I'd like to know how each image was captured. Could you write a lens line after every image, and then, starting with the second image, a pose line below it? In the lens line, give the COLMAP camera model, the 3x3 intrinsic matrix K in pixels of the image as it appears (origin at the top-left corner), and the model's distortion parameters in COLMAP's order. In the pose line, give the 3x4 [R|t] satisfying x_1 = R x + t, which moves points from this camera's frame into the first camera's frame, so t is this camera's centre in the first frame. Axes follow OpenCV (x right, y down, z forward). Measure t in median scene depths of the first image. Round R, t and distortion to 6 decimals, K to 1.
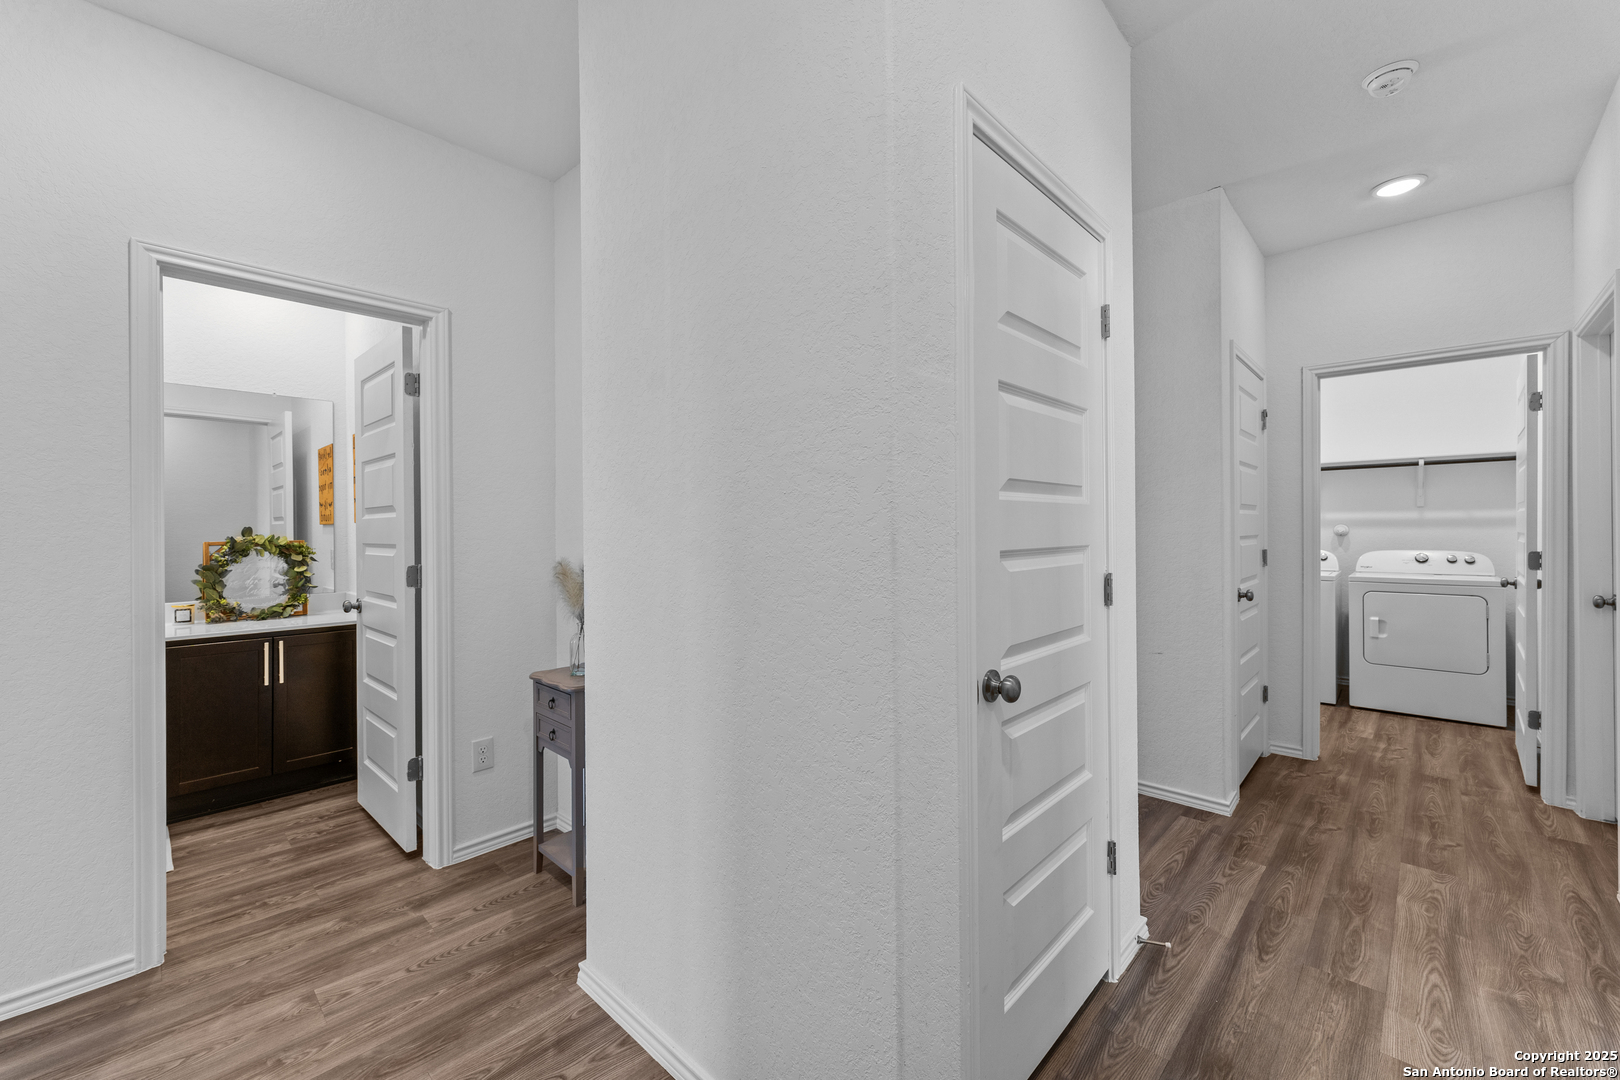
lens RADIAL K [[659.8, 0, 823.2], [0, 659.8, 516.7], [0, 0, 1]] dist [0.000595, -0.000027]
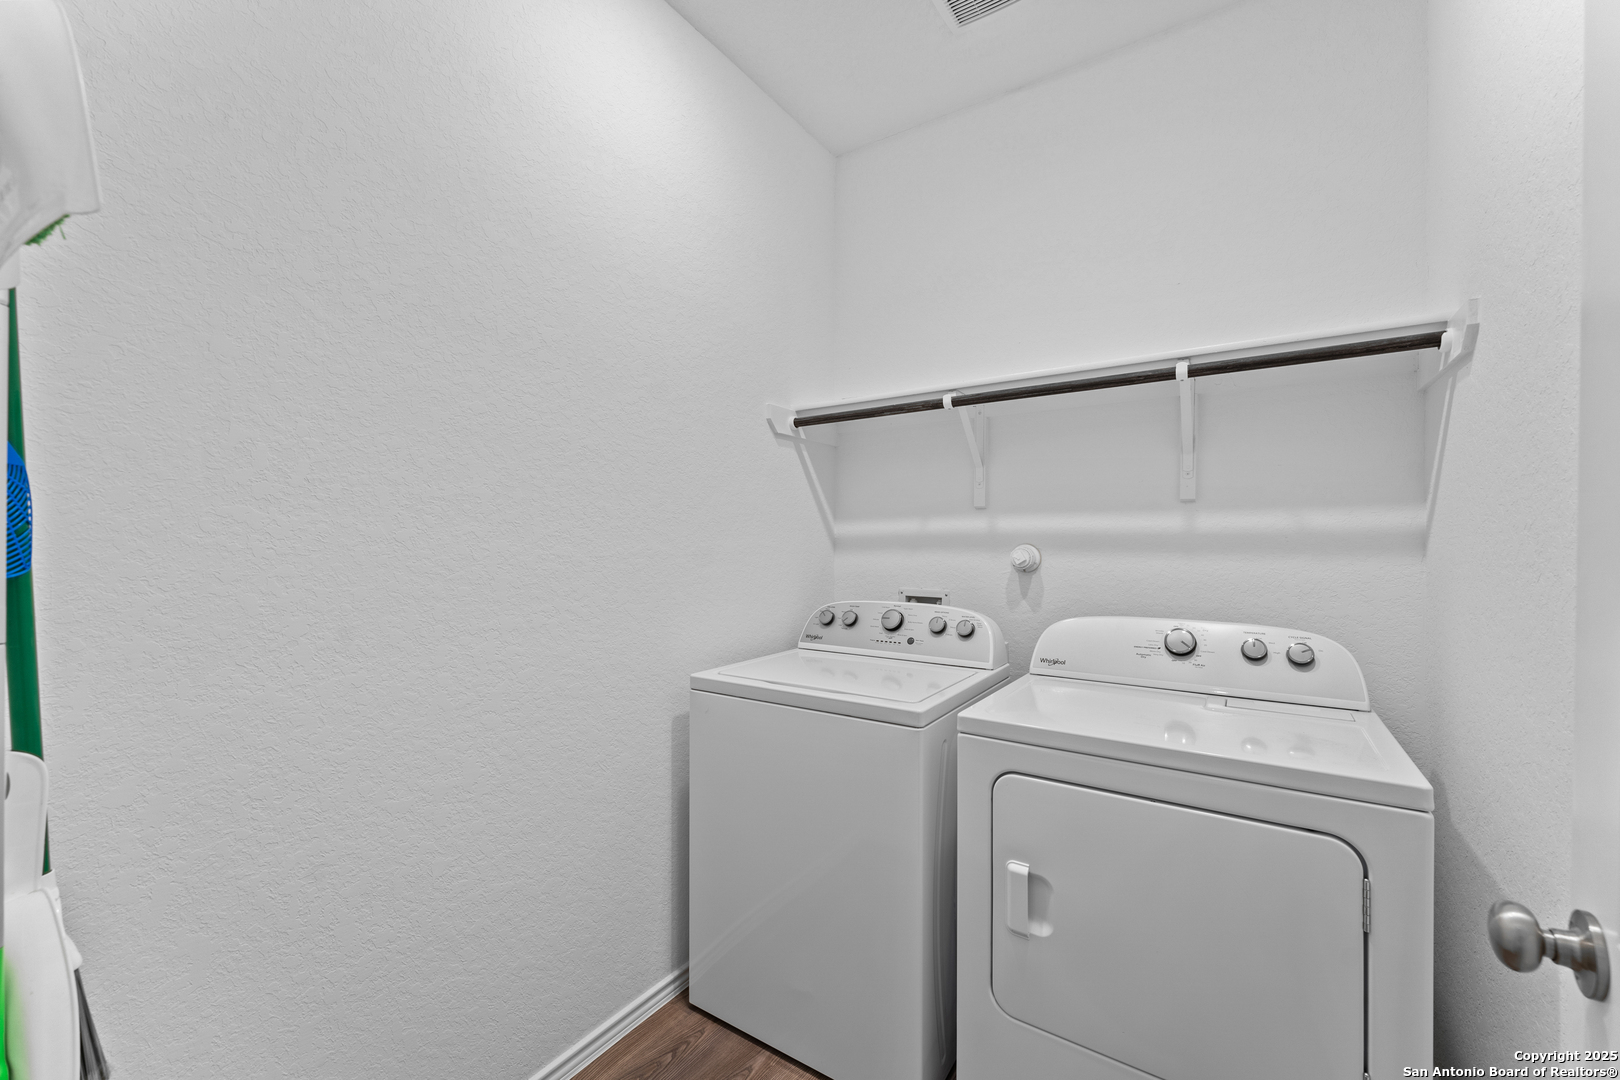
lens RADIAL K [[660.6, 0, 810.0], [0, 660.6, 540.0], [0, 0, 1]] dist [-0.000102, -0.000242]
pose [[0.988394, -0.000311, 0.151914, 0.752371], [-0.003015, 0.999761, 0.021662, 0.000095], [-0.151885, -0.021869, 0.988156, 0.780493]]
